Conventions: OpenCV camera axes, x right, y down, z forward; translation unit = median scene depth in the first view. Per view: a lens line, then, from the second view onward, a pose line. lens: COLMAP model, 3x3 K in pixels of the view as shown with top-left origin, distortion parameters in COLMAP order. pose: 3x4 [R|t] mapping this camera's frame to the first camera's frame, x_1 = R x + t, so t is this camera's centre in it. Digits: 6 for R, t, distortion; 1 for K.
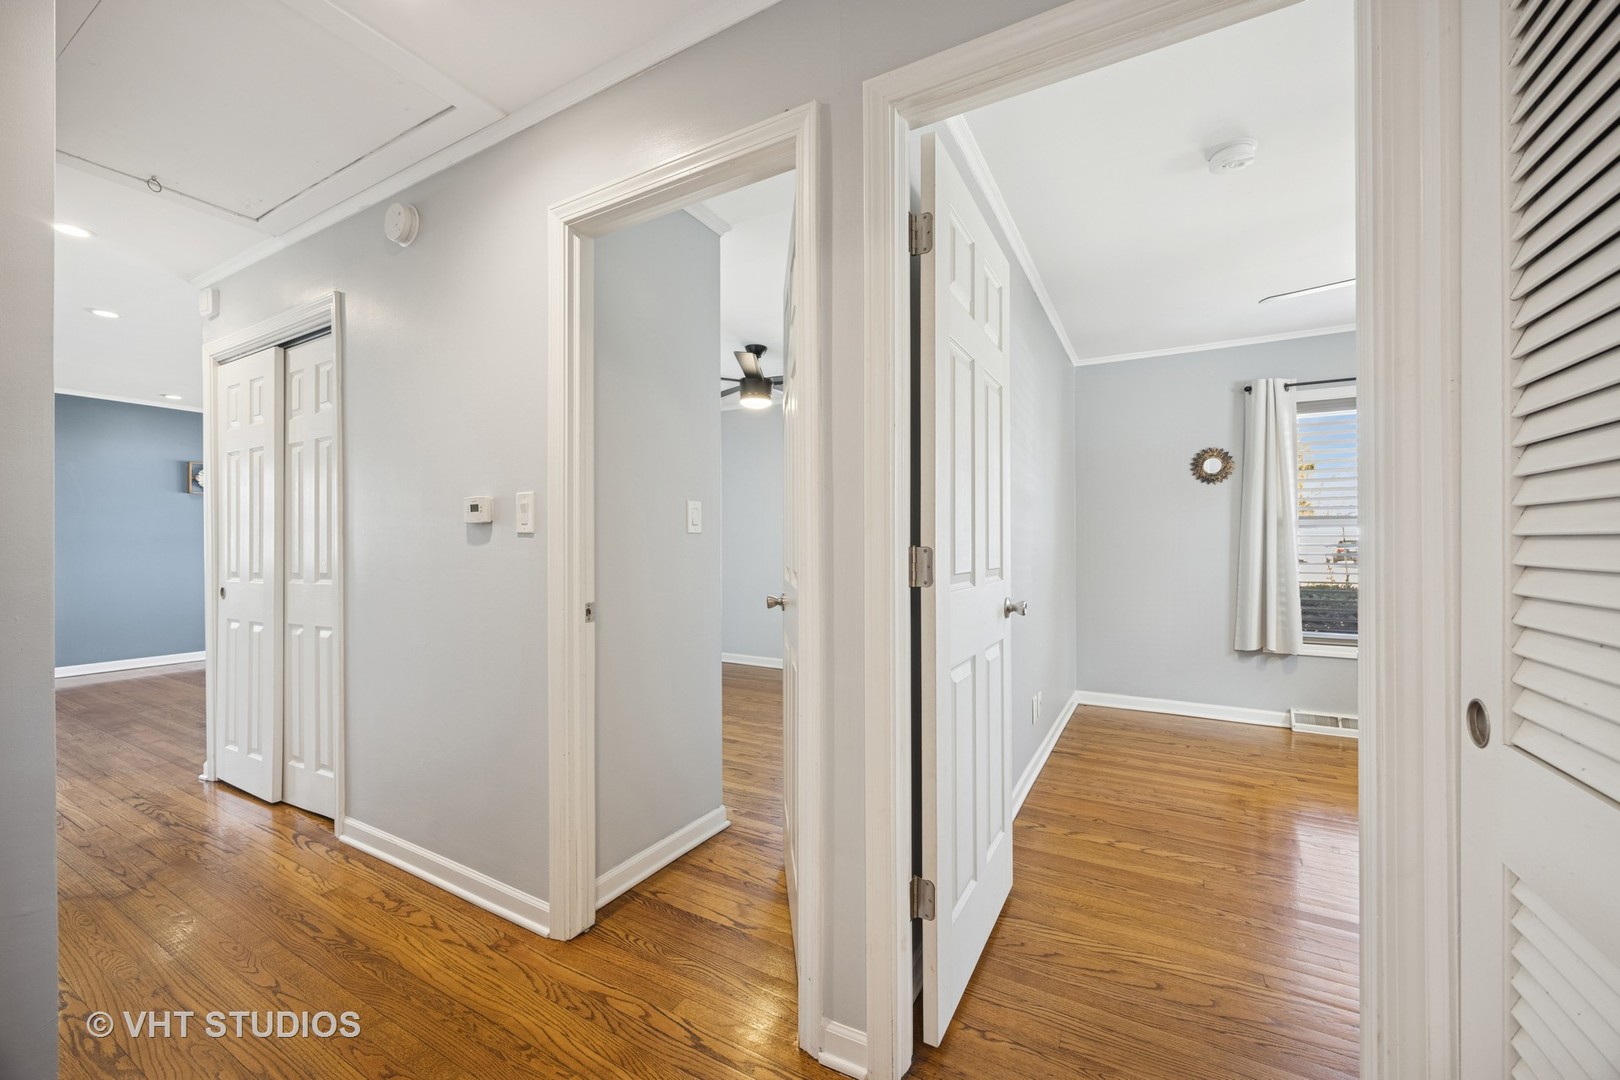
lens RADIAL K [[636.1, 0, 804.3], [0, 636.1, 543.2], [0, 0, 1]] dist [-0.001680, -0.000217]
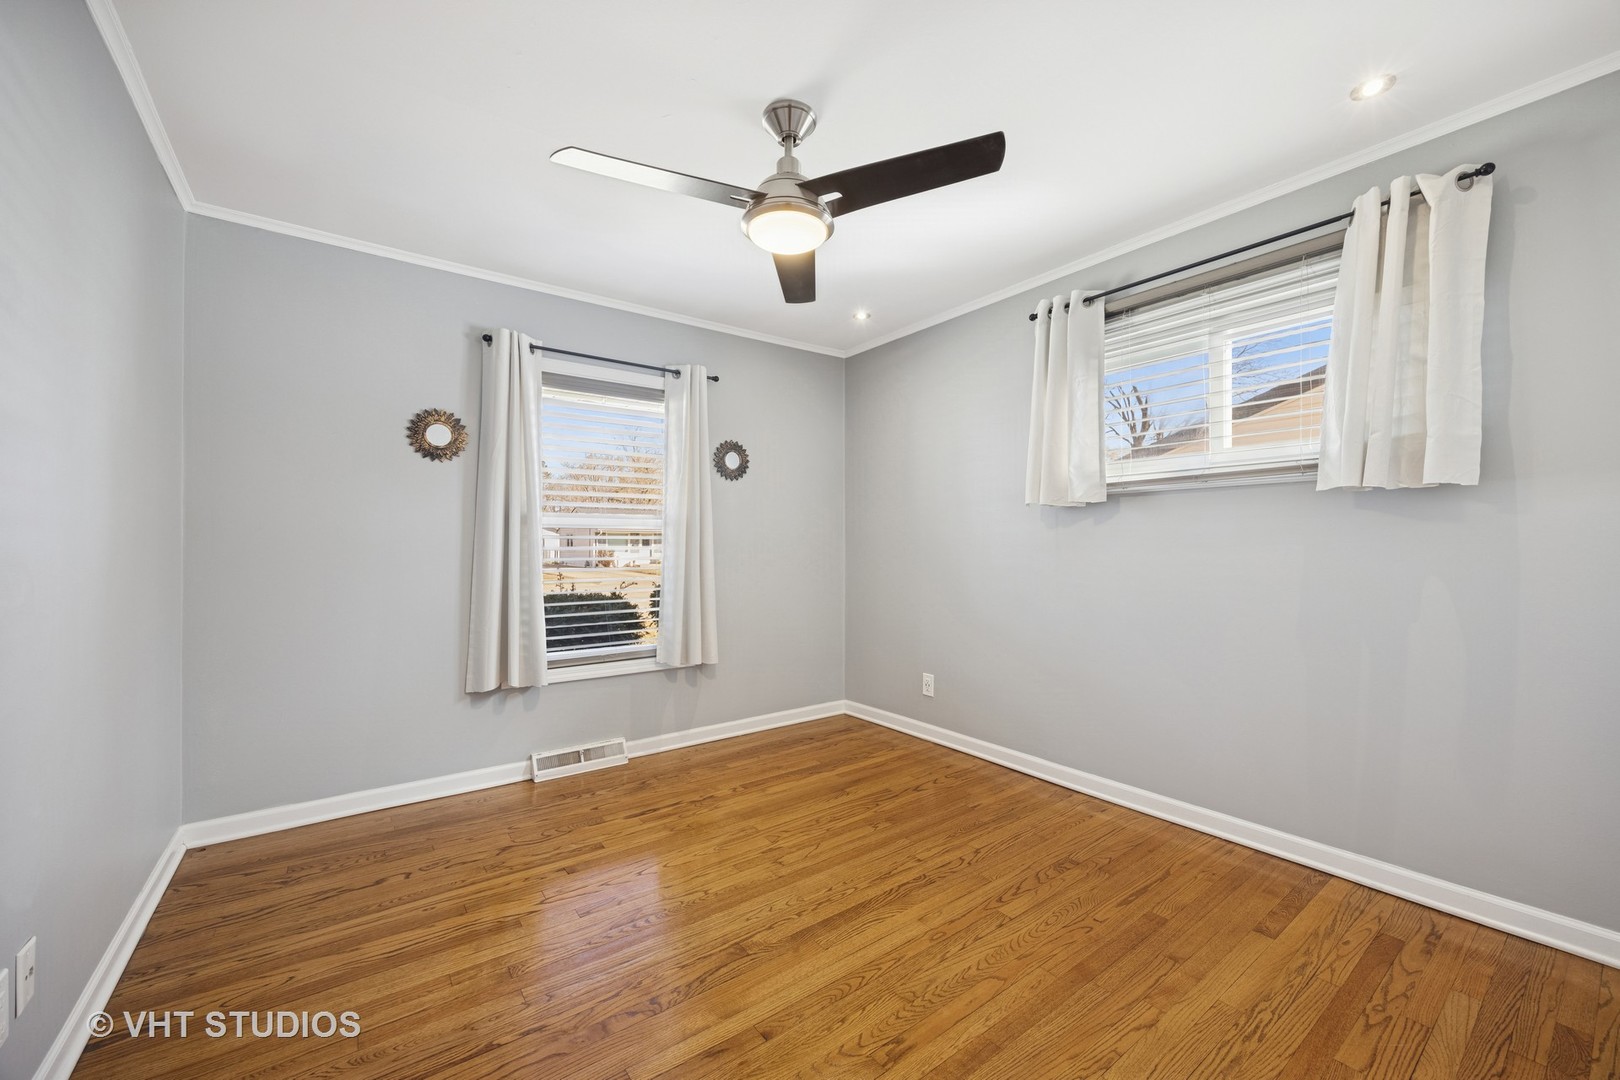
lens RADIAL K [[636.1, 0, 822.9], [0, 636.1, 537.6], [0, 0, 1]] dist [-0.001680, -0.000217]
pose [[0.393432, 0.011961, 0.919276, 0.174539], [-0.001716, 0.999923, -0.012276, -0.001334], [-0.919352, 0.003252, 0.393422, 0.351781]]
